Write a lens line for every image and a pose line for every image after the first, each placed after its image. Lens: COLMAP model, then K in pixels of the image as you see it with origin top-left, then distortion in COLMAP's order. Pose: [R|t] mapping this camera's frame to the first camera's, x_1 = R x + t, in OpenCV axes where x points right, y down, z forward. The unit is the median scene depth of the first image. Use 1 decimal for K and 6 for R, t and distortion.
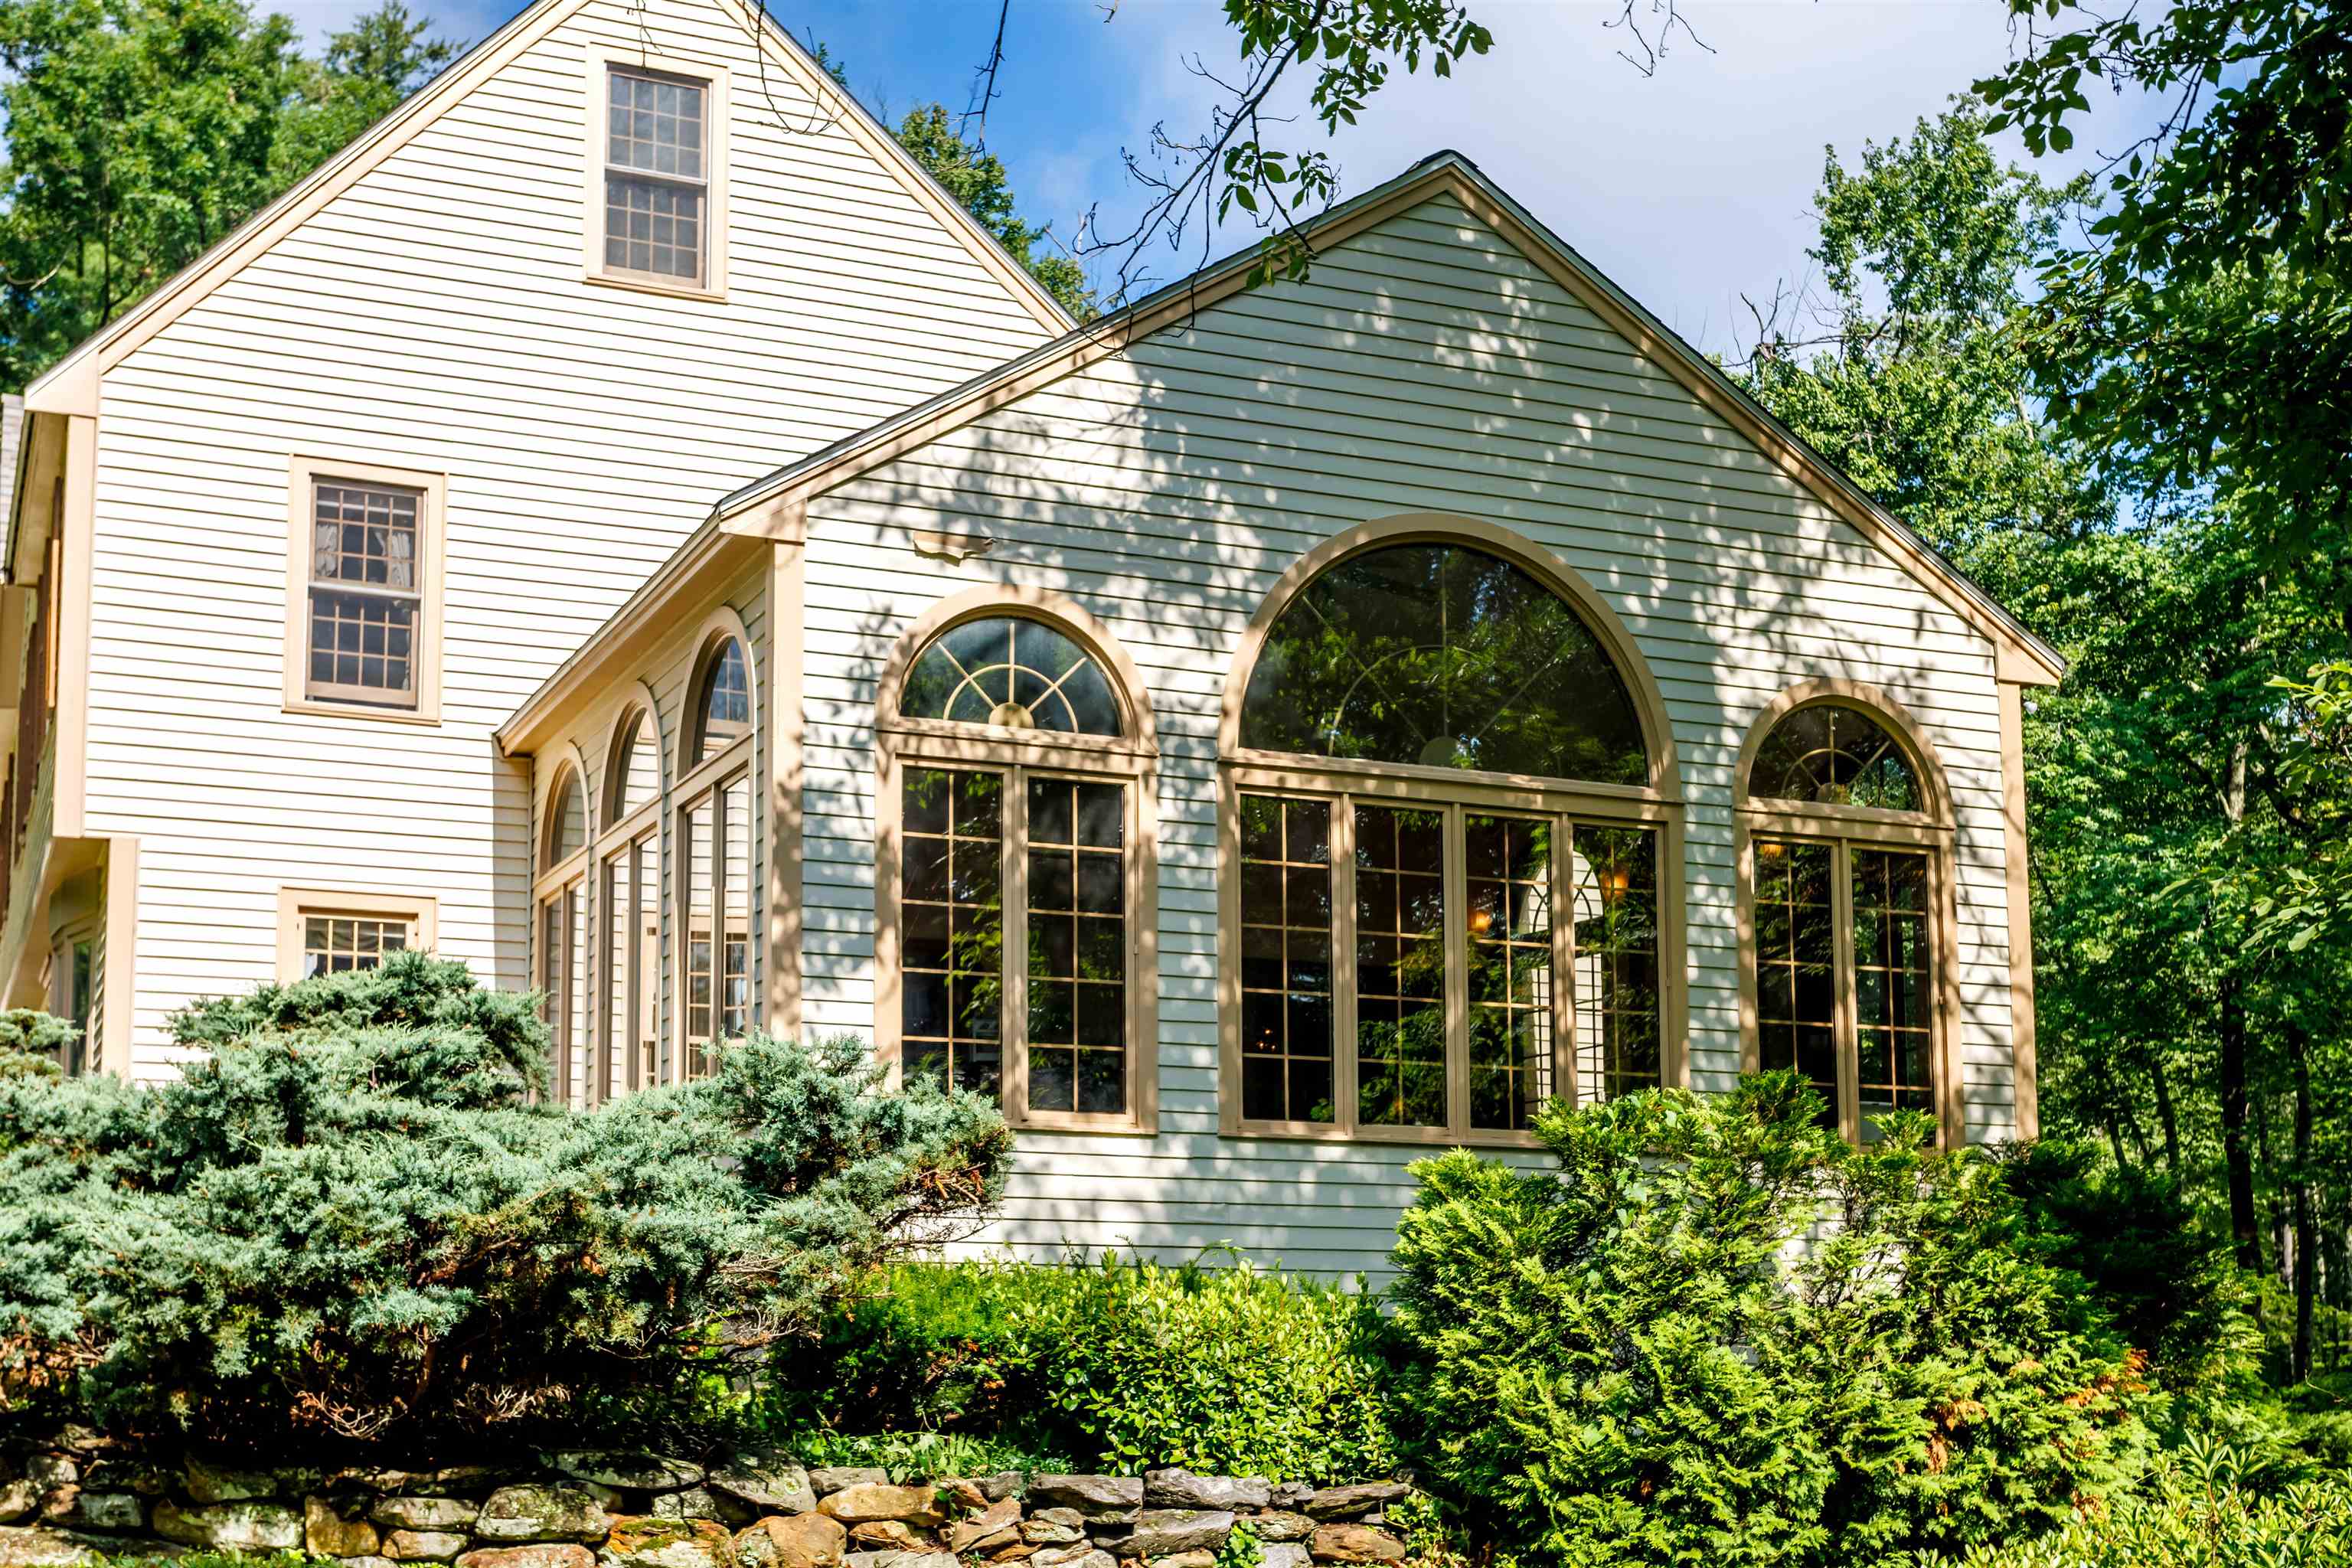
lens RADIAL K [[4222.2, 0, 1175.2], [0, 4222.2, 783.3], [0, 0, 1]] dist [0.162115, 0.000000]
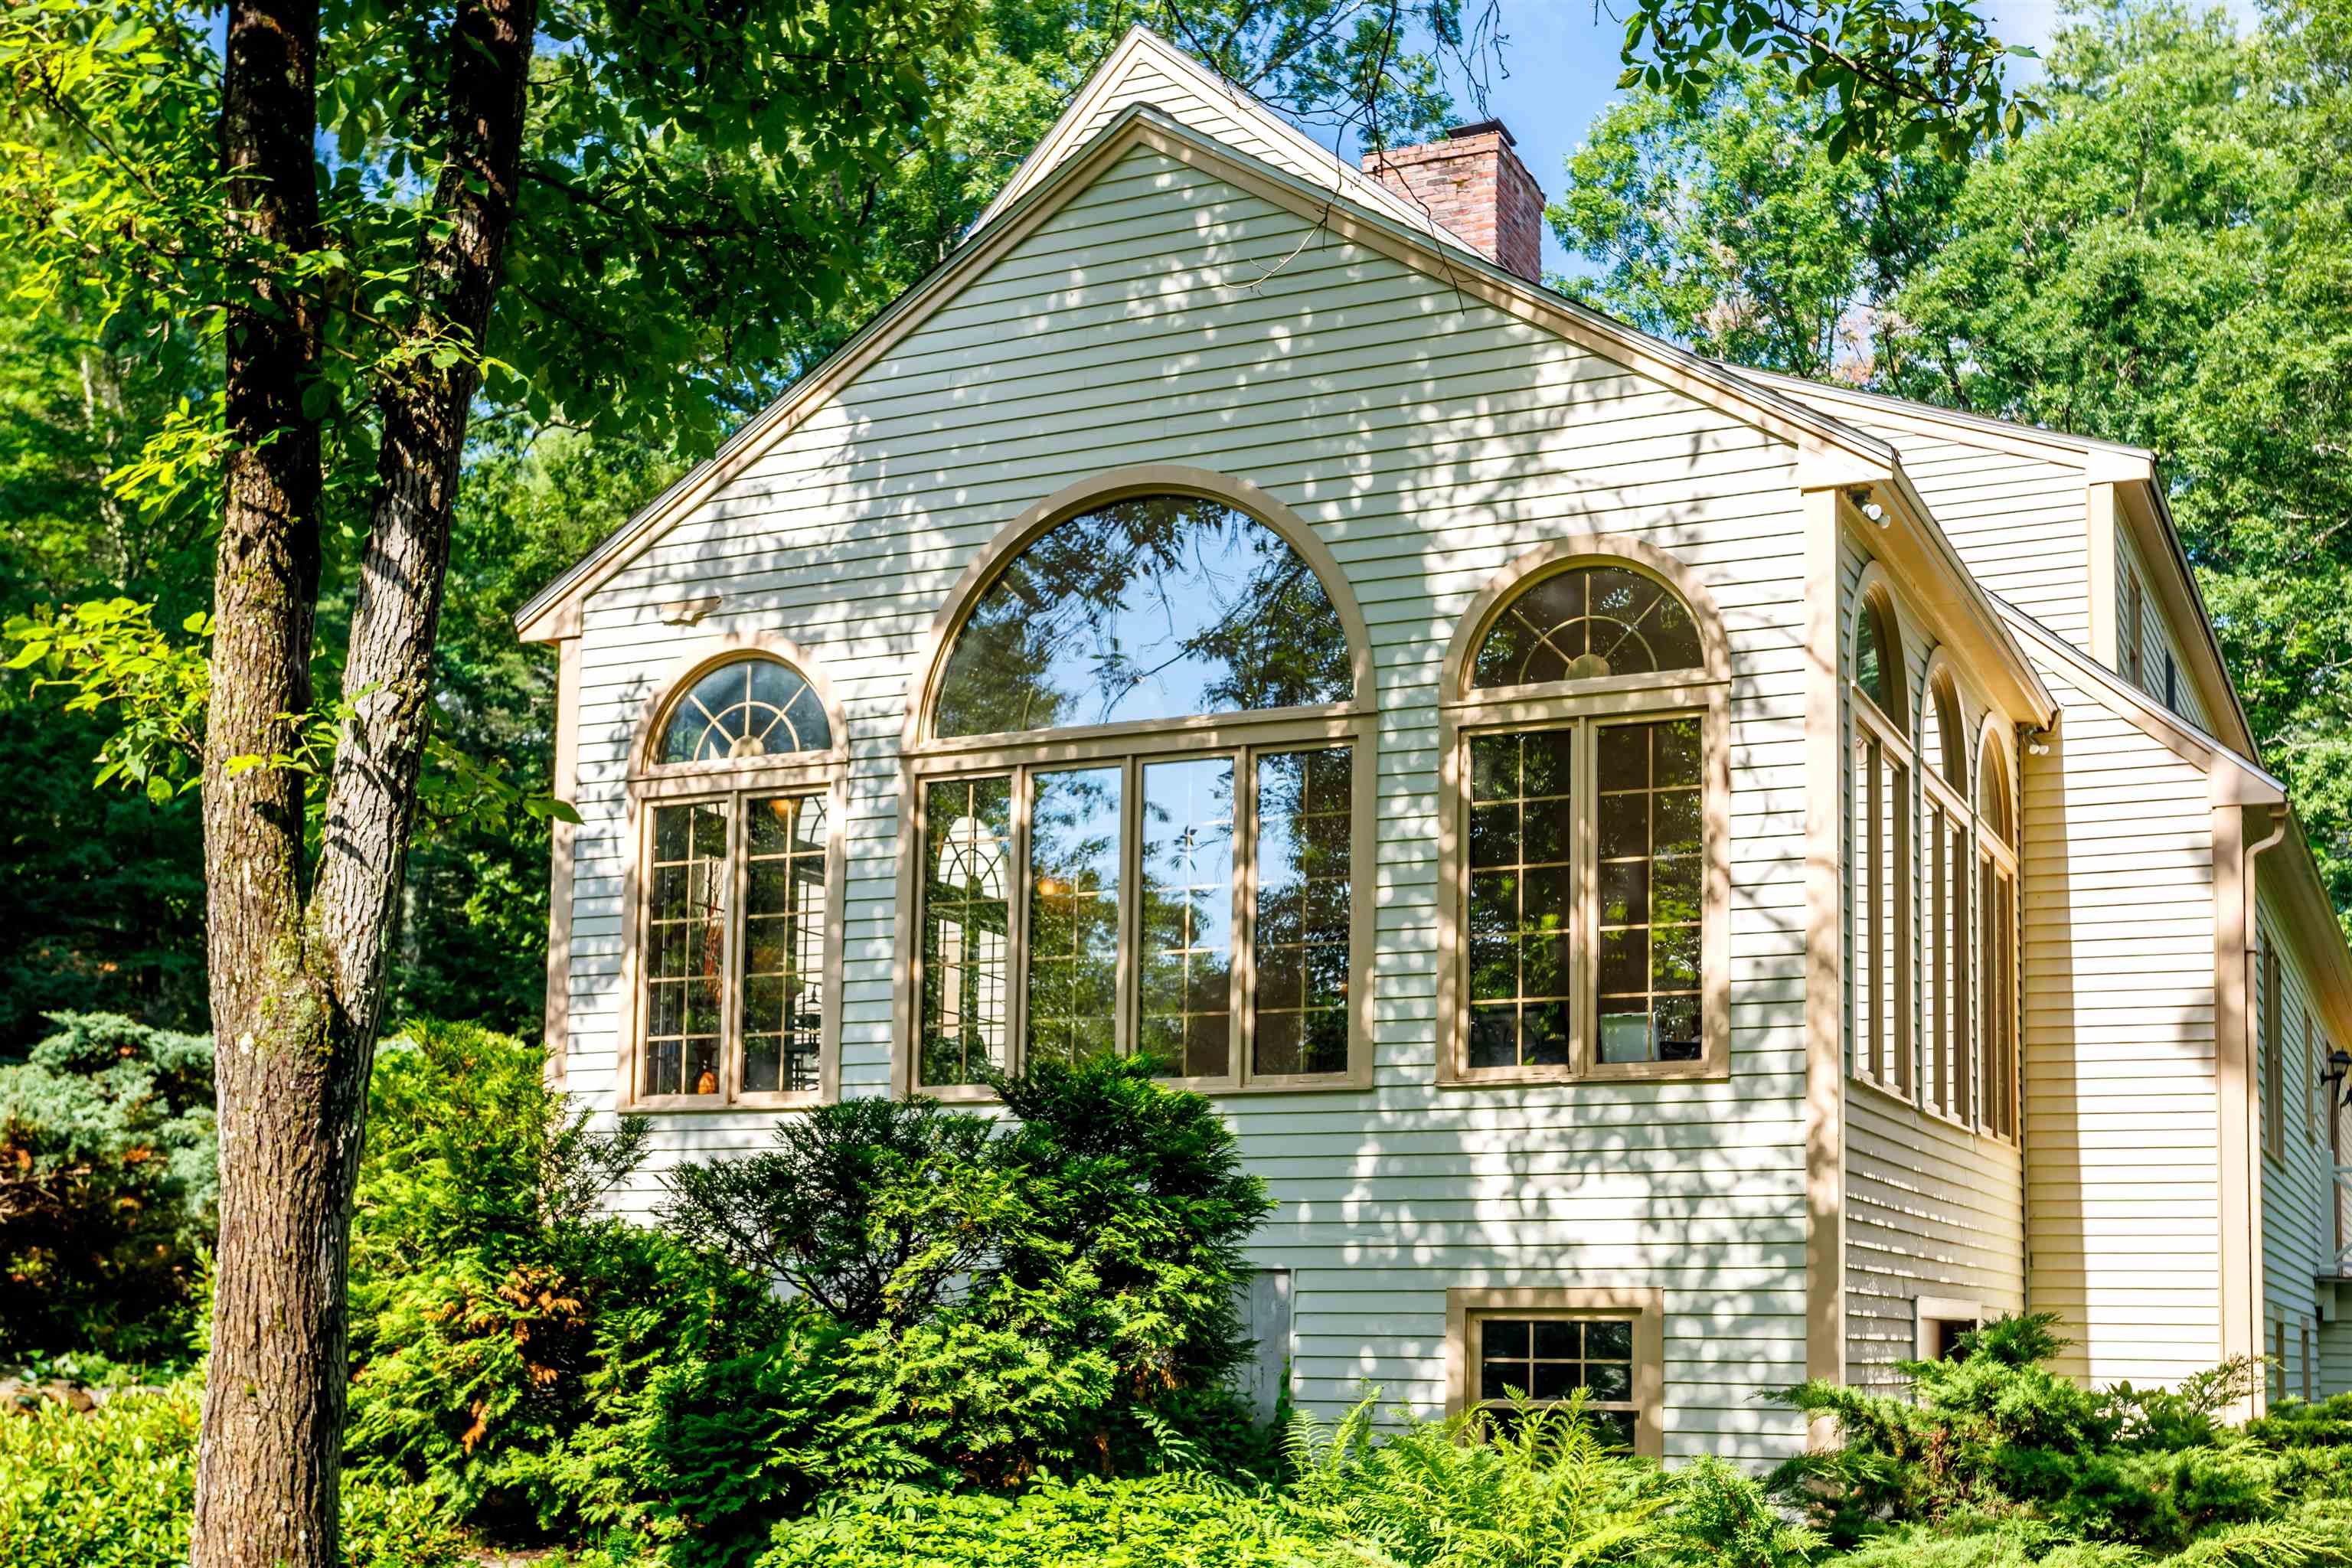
lens RADIAL K [[4222.2, 0, 1174.5], [0, 4222.2, 785.2], [0, 0, 1]] dist [0.162115, 0.000000]
pose [[0.397774, -0.118066, -0.909855, 0.948280], [0.119832, 0.989876, -0.076061, 0.086018], [0.909624, -0.078775, 0.407895, 0.582176]]
